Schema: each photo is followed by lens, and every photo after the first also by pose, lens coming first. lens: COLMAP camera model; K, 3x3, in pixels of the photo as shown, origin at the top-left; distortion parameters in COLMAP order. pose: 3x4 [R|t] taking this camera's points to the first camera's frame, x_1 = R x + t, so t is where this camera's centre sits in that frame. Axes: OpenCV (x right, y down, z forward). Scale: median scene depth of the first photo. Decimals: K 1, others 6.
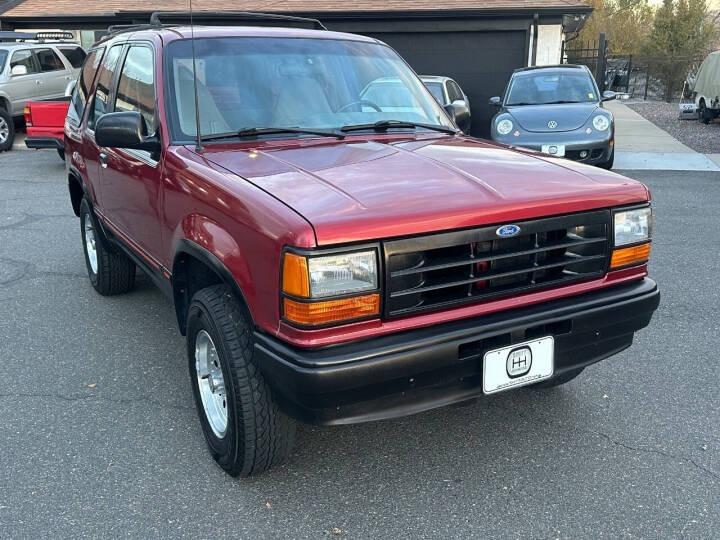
lens RADIAL K [[691.3, 0, 360.0], [0, 691.3, 270.0], [0, 0, 1]] dist [0.171923, -0.335024]
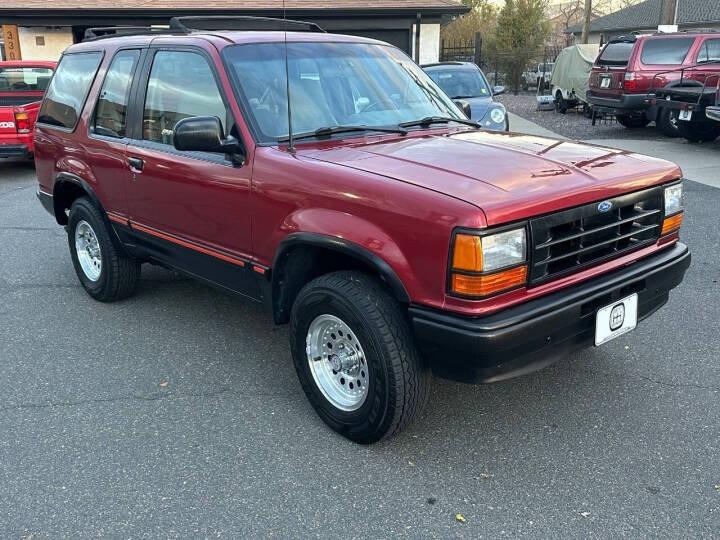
lens RADIAL K [[691.3, 0, 360.0], [0, 691.3, 270.0], [0, 0, 1]] dist [0.171923, -0.335024]
pose [[0.976668, -0.070831, 0.202737, -0.346010], [0.069782, 0.997486, 0.012328, 0.006090], [-0.203100, 0.002107, 0.979156, -0.063455]]
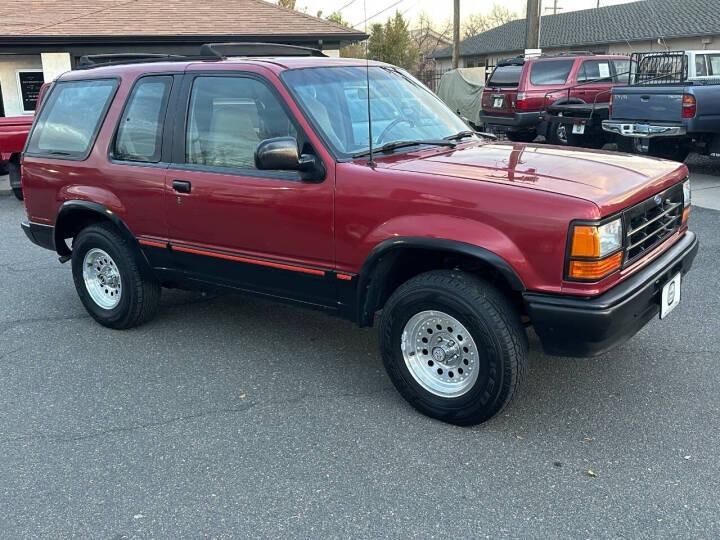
lens RADIAL K [[691.3, 0, 360.0], [0, 691.3, 270.0], [0, 0, 1]] dist [0.171923, -0.335024]
pose [[0.915443, -0.127873, 0.381593, -0.691699], [0.138748, 0.990327, -0.000993, 0.001692], [-0.377775, 0.053855, 0.924330, -0.050712]]
